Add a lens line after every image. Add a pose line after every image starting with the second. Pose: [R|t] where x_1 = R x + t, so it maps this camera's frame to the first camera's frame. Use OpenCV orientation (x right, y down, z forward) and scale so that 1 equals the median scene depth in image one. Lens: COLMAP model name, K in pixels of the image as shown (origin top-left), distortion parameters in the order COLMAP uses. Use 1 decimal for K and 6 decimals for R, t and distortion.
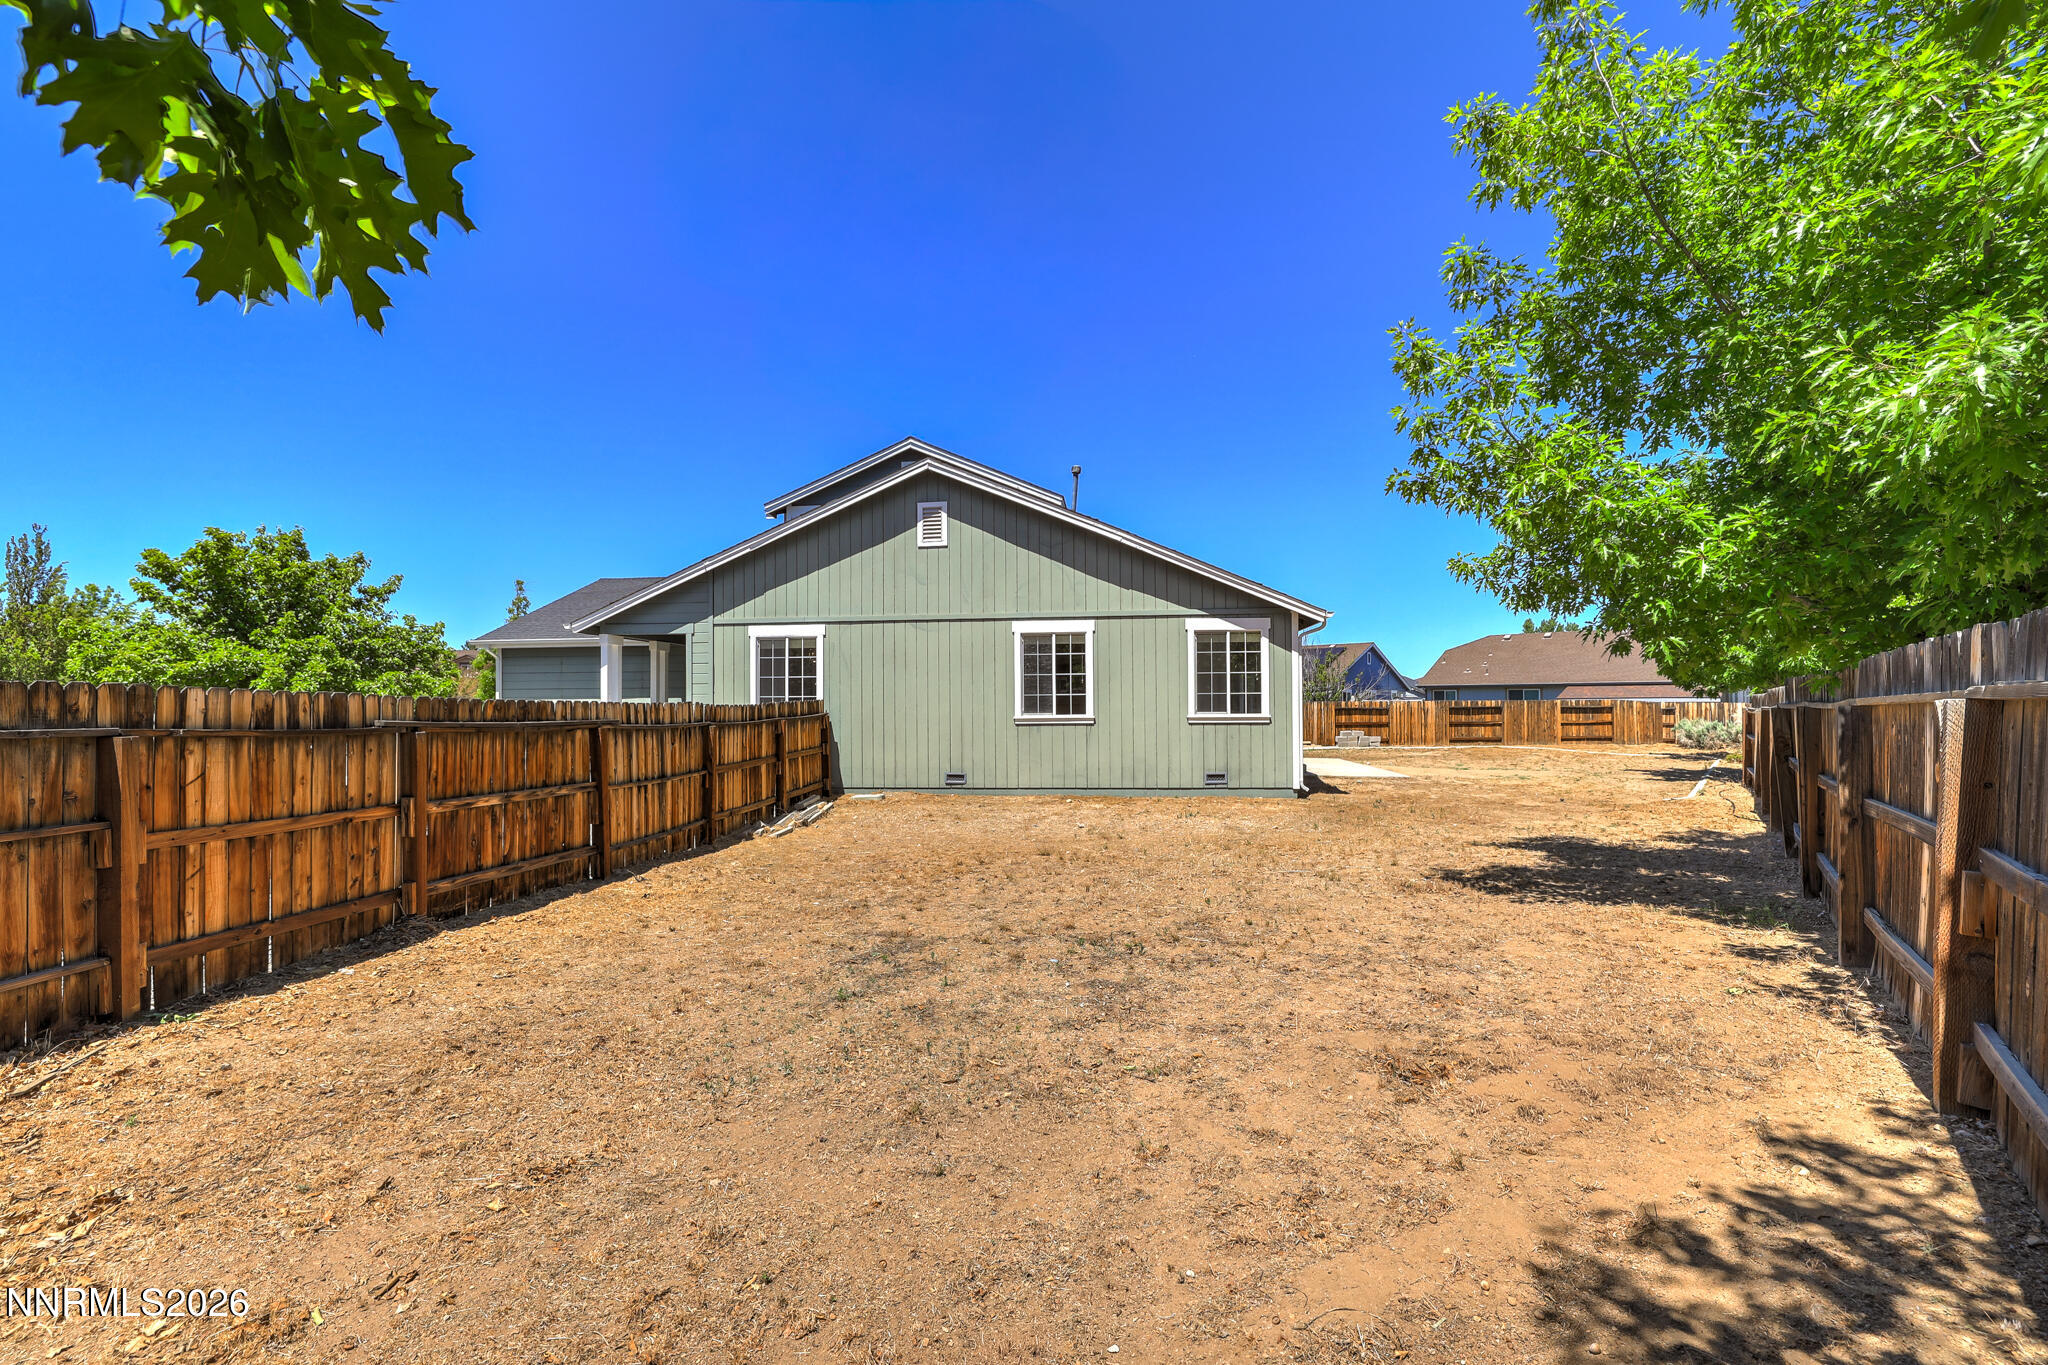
lens RADIAL K [[885.8, 0, 1023.0], [0, 885.8, 699.3], [0, 0, 1]] dist [0.000672, 0.000000]
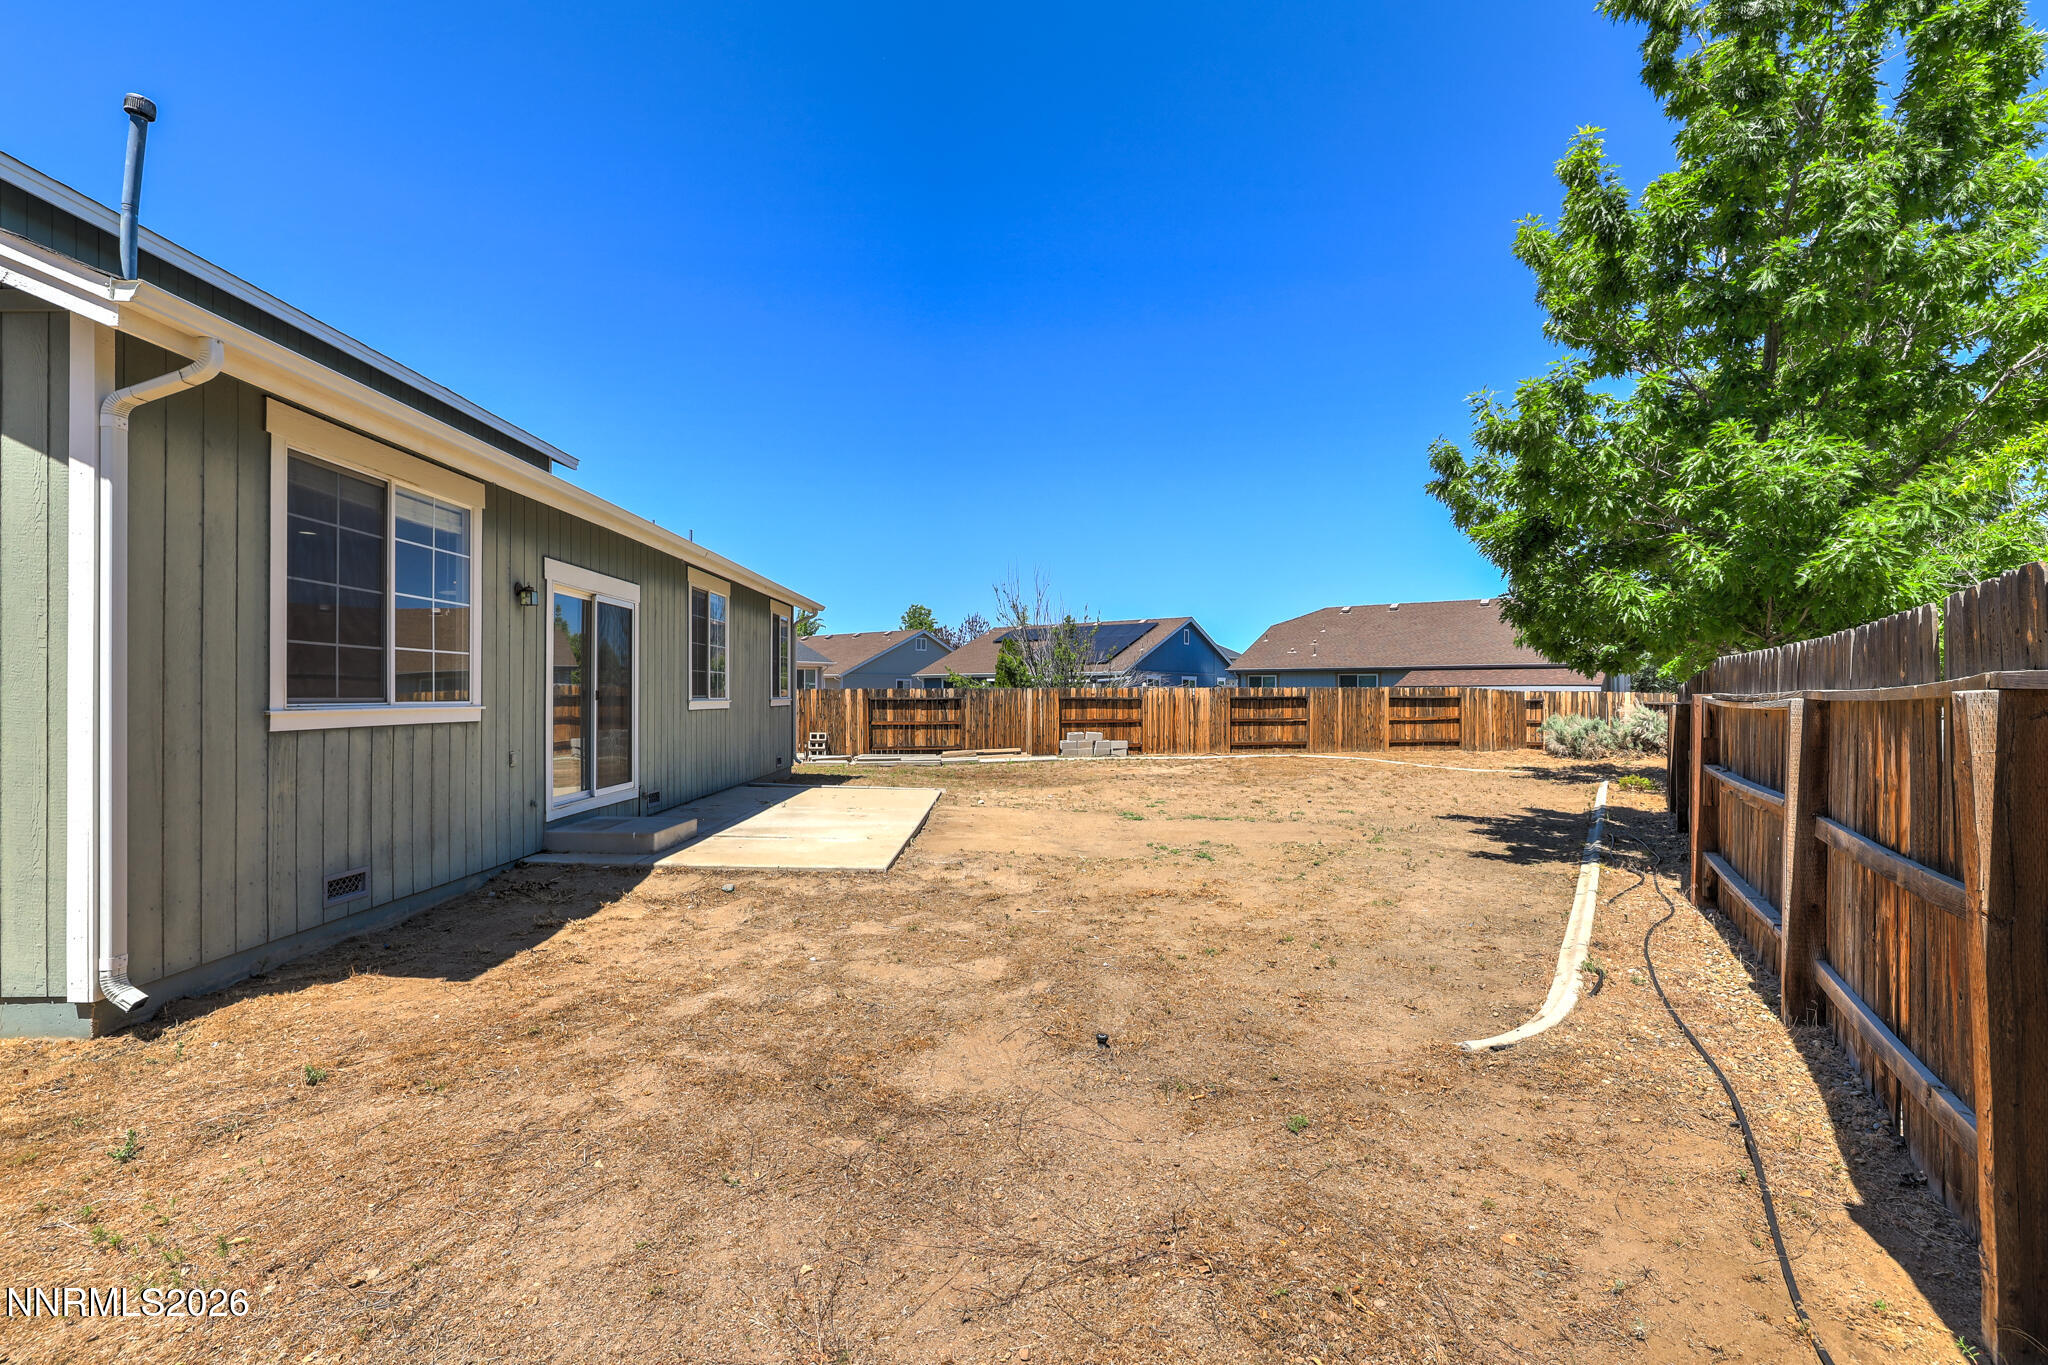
lens RADIAL K [[885.8, 0, 1024.5], [0, 885.8, 689.4], [0, 0, 1]] dist [0.000672, 0.000000]
pose [[0.994965, 0.004696, 0.100112, 0.256254], [-0.004659, 0.999989, -0.000602, 0.004119], [-0.100114, 0.000133, 0.994976, 0.341146]]
